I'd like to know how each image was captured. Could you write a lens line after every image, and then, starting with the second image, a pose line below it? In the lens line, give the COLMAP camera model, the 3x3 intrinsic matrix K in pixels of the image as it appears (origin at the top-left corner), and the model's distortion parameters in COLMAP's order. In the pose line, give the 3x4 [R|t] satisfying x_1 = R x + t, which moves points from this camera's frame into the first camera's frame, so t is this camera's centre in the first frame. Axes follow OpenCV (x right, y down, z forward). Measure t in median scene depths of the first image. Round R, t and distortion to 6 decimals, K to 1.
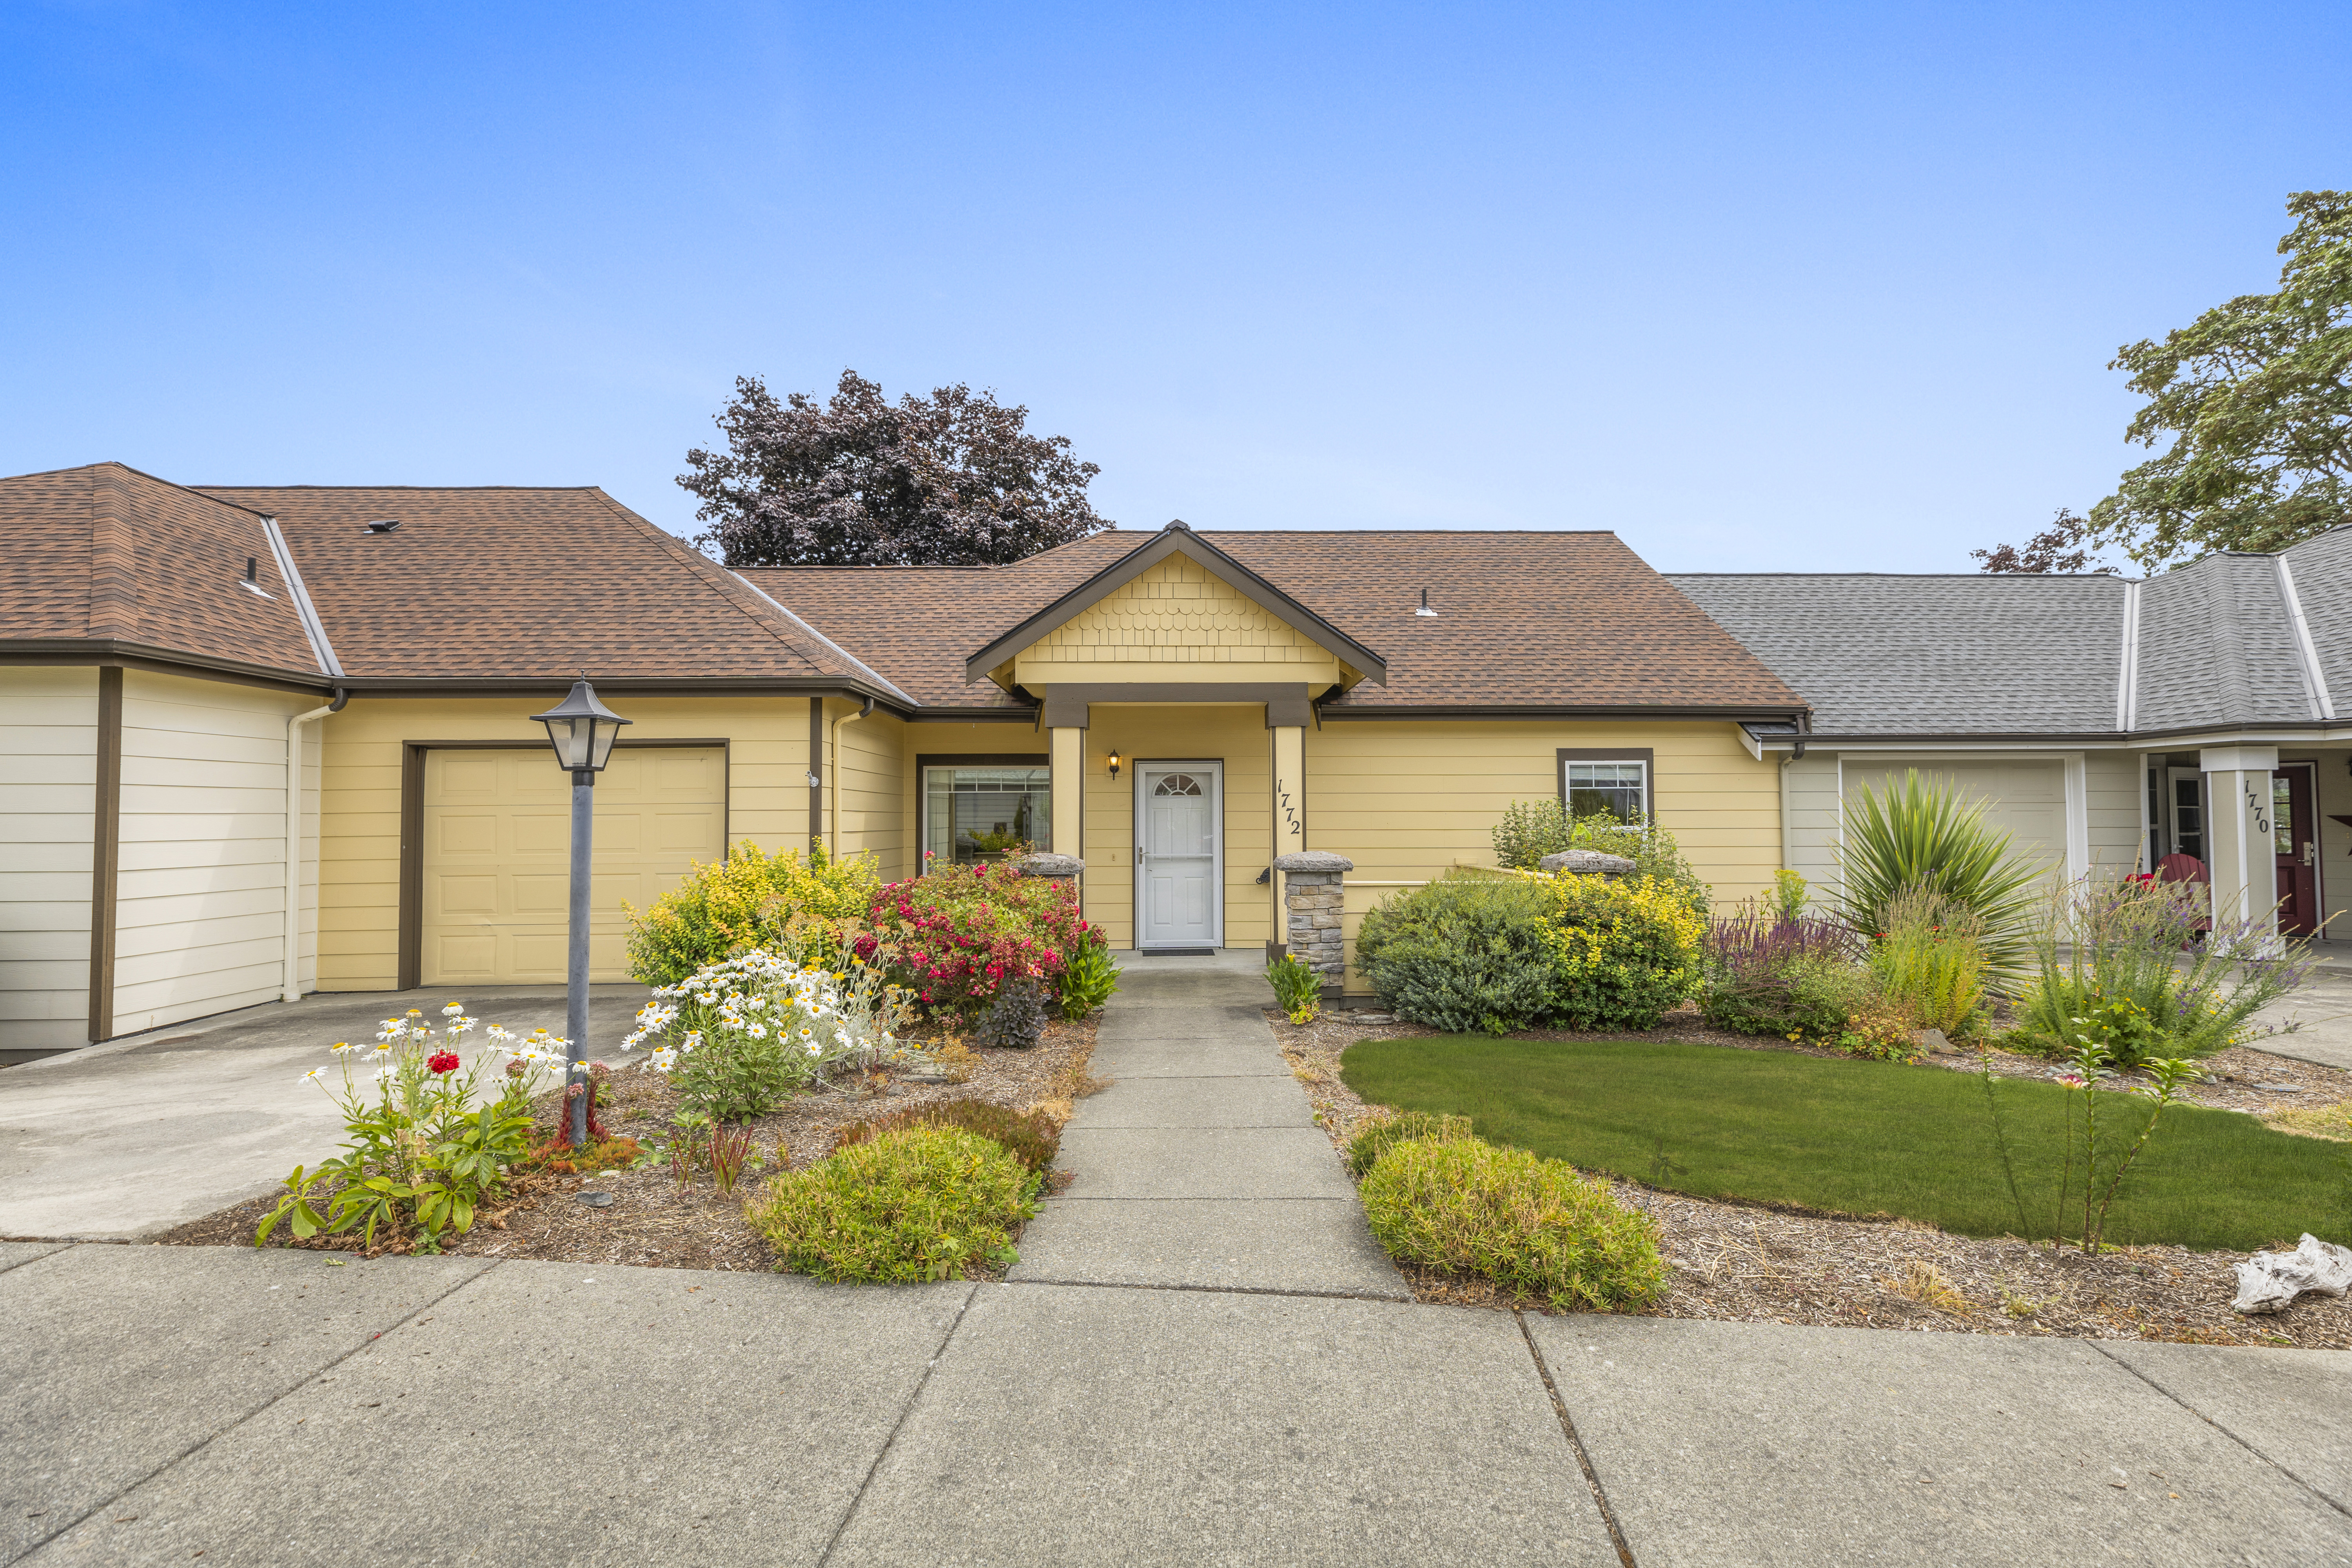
lens RADIAL K [[1053.9, 0, 1156.0], [0, 1053.9, 786.7], [0, 0, 1]] dist [0.001539, 0.000630]
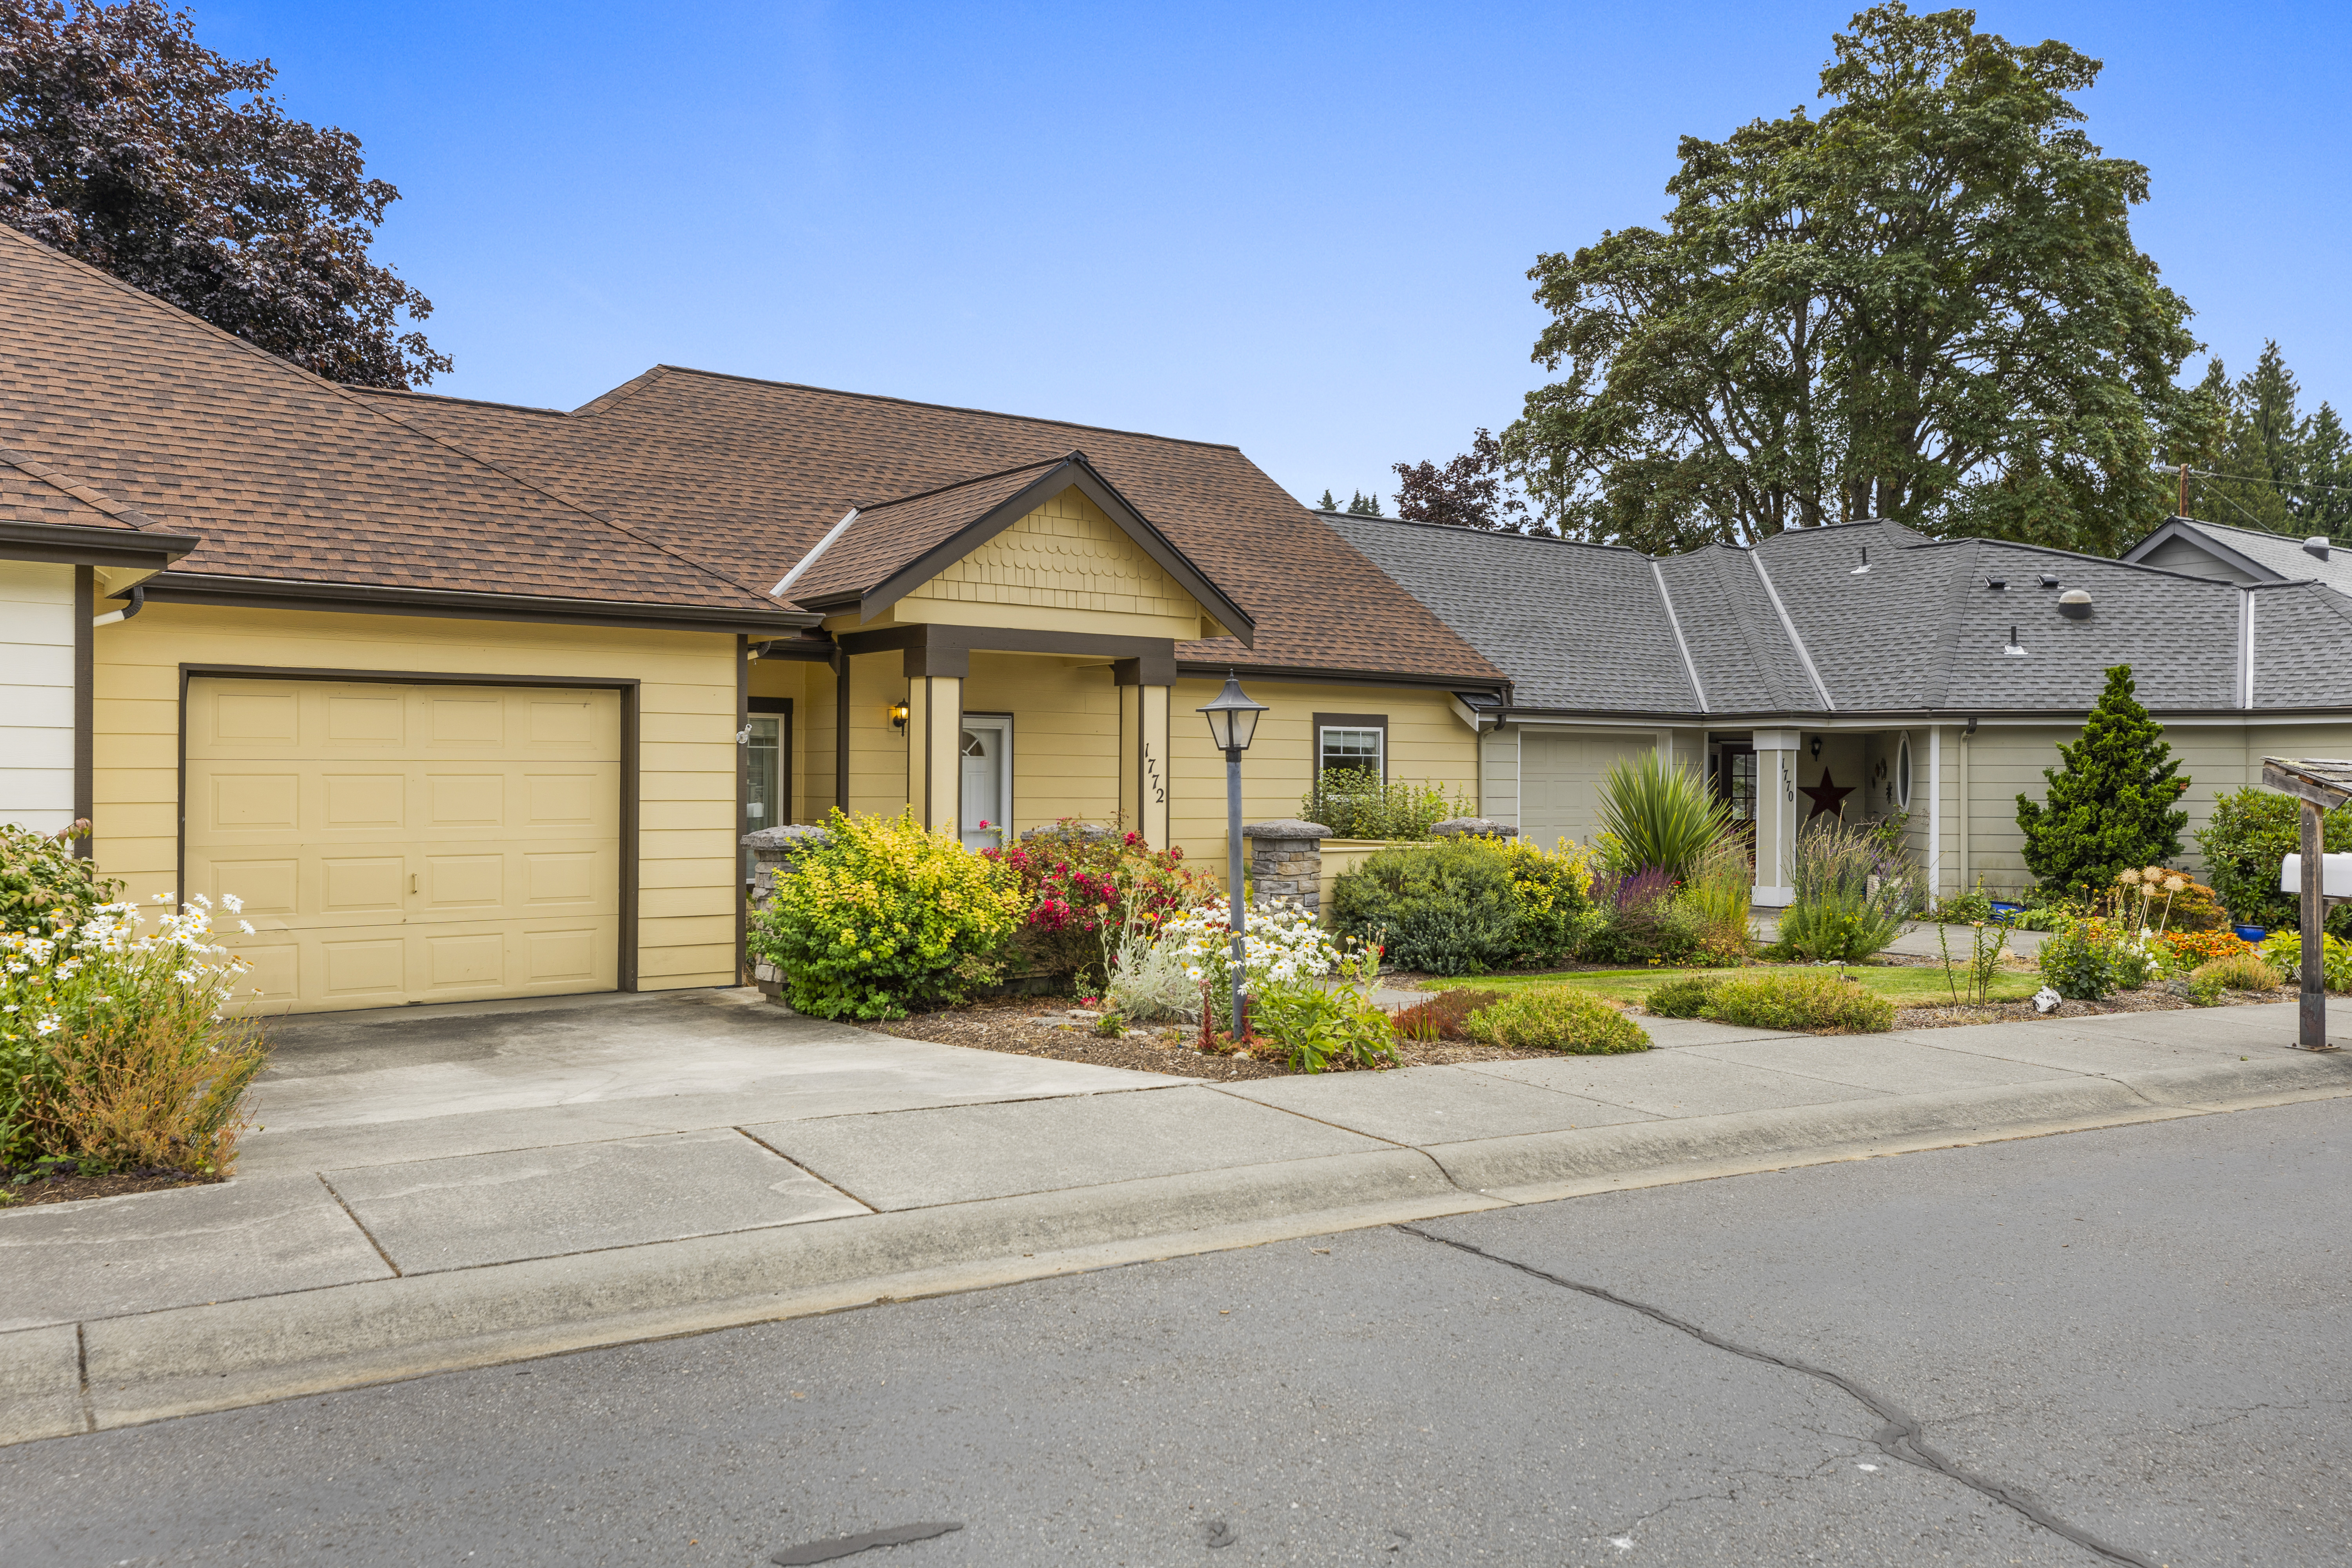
lens RADIAL K [[1920.1, 0, 1120.3], [0, 1920.1, 785.4], [0, 0, 1]] dist [0.007400, -0.002042]
pose [[0.812162, 0.006511, 0.583395, -0.778067], [-0.026614, 0.999310, 0.025898, -0.011240], [-0.582824, -0.036560, 0.811776, -0.304340]]
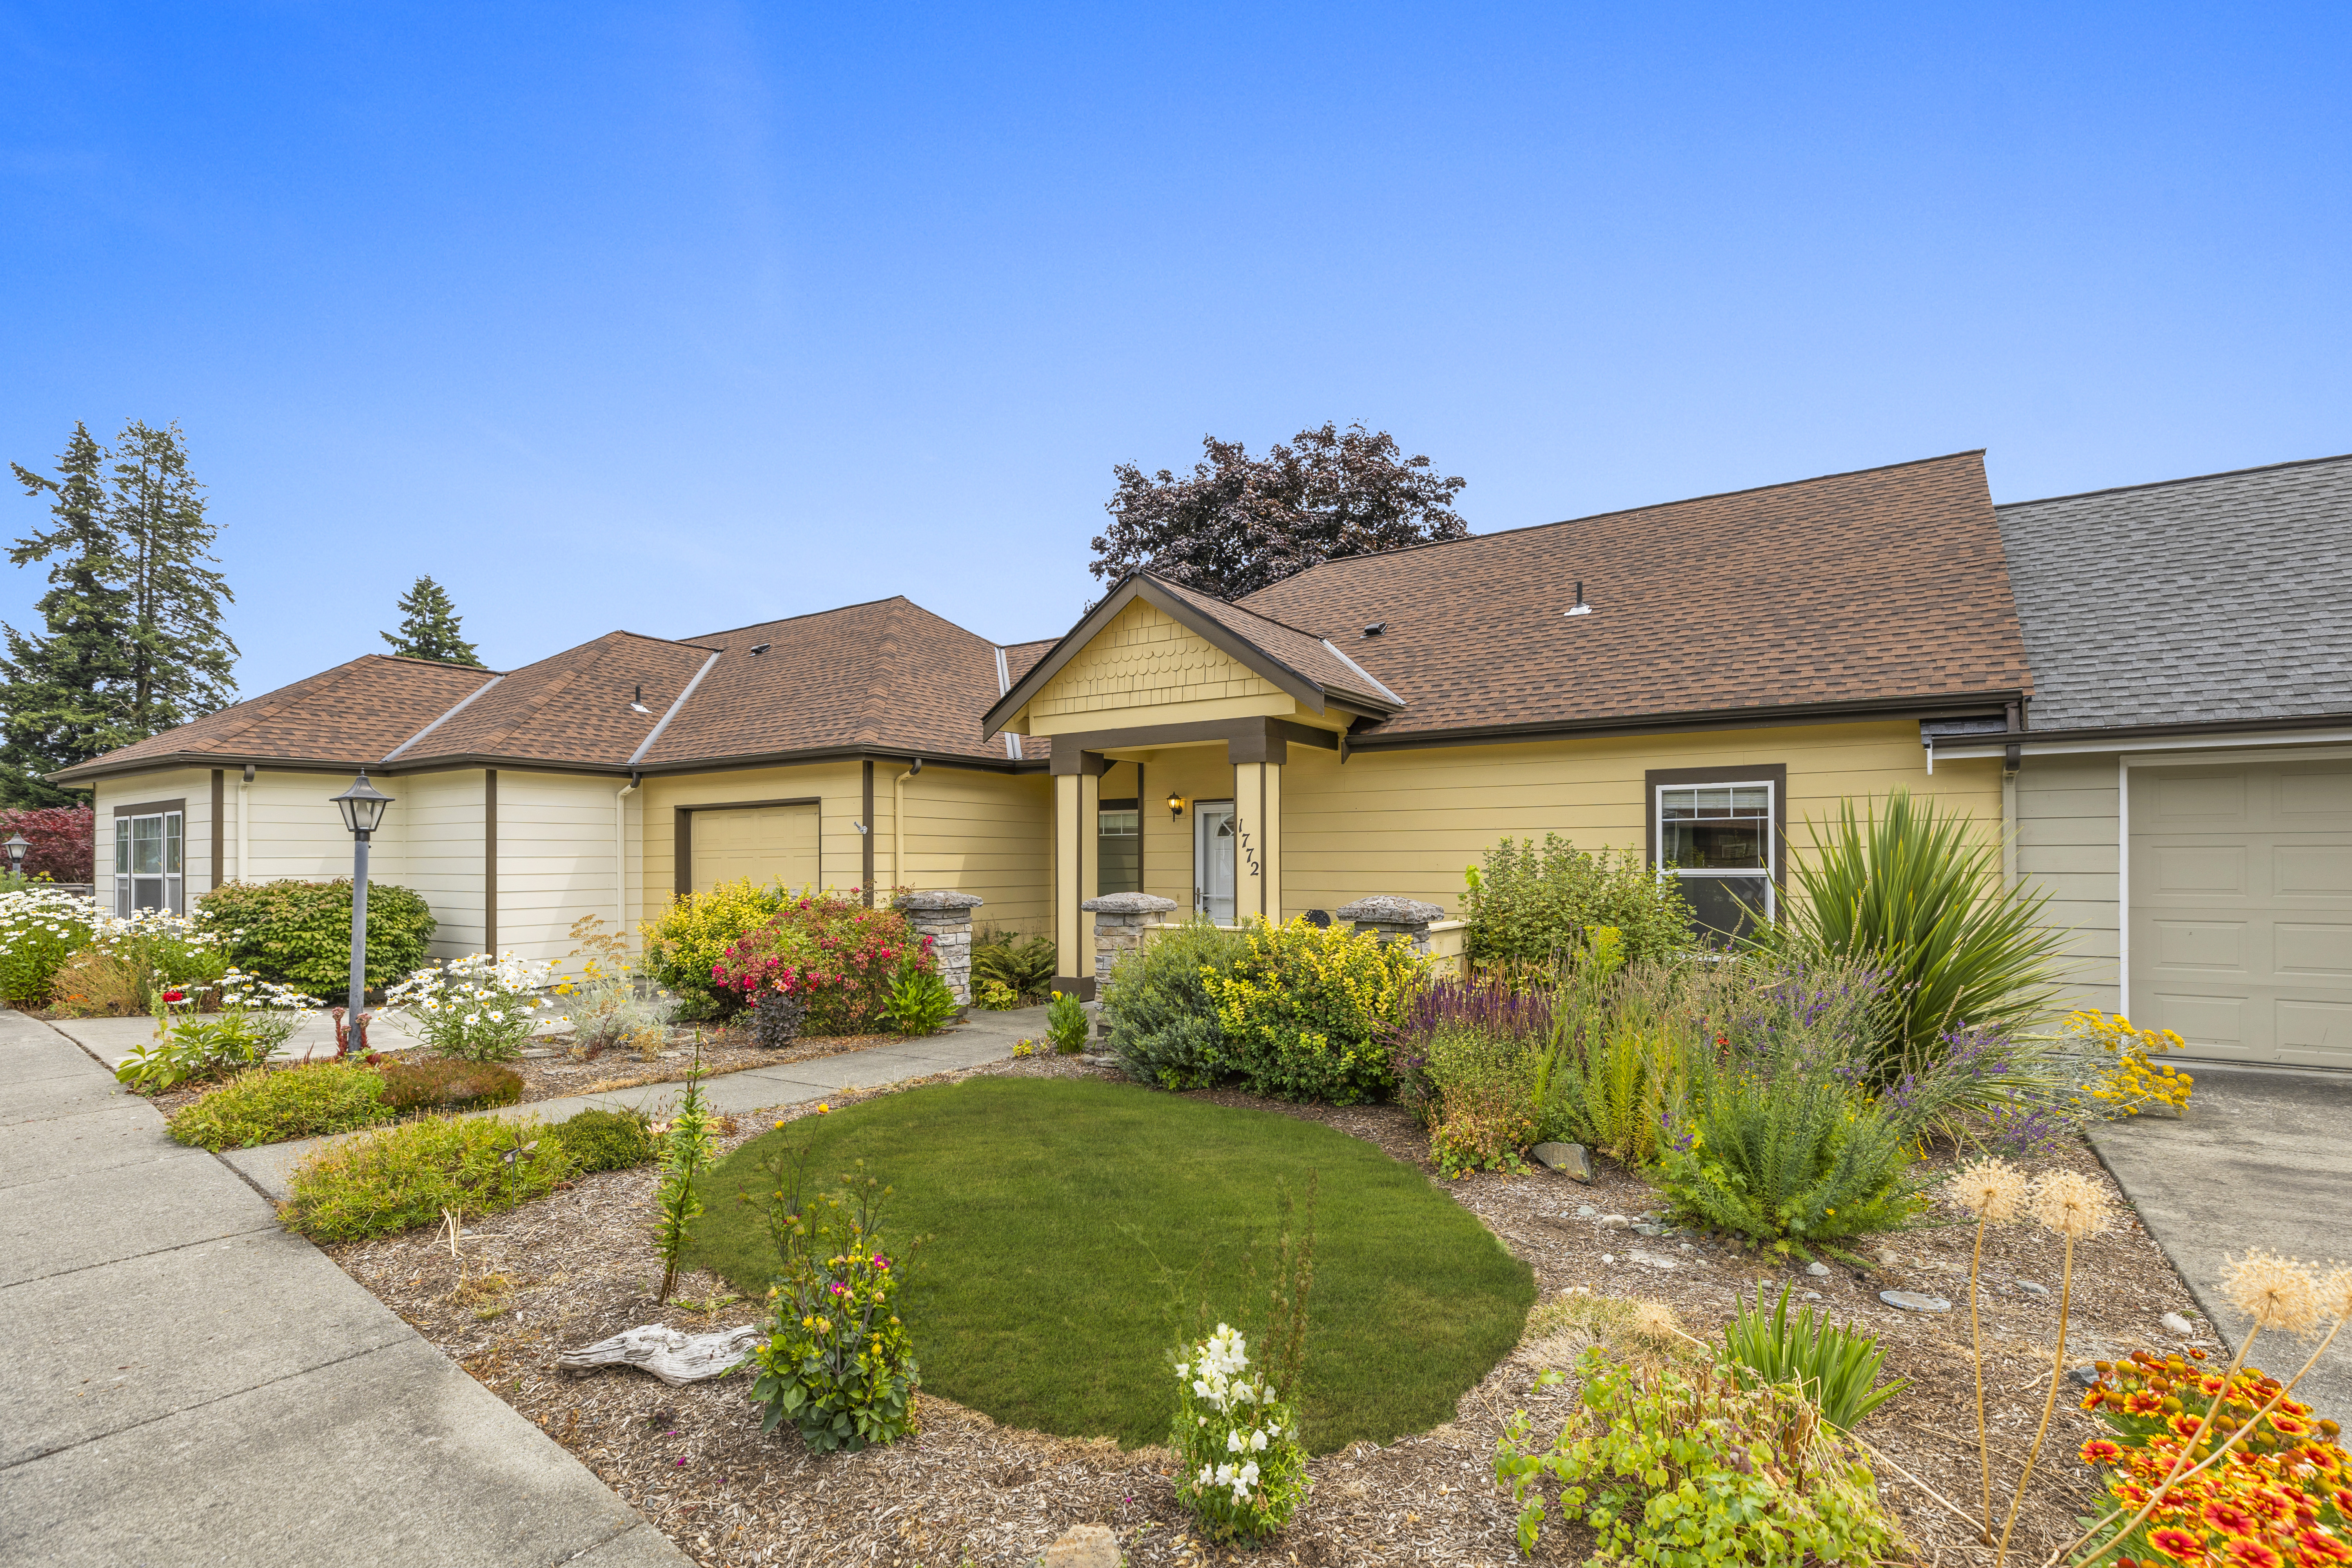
lens RADIAL K [[1053.9, 0, 1154.3], [0, 1053.9, 883.3], [0, 0, 1]] dist [0.001539, 0.000630]
pose [[0.830334, 0.011426, -0.557148, 0.525580], [0.018587, 0.998666, 0.048182, 0.003683], [0.556955, -0.050363, 0.829014, 0.135441]]
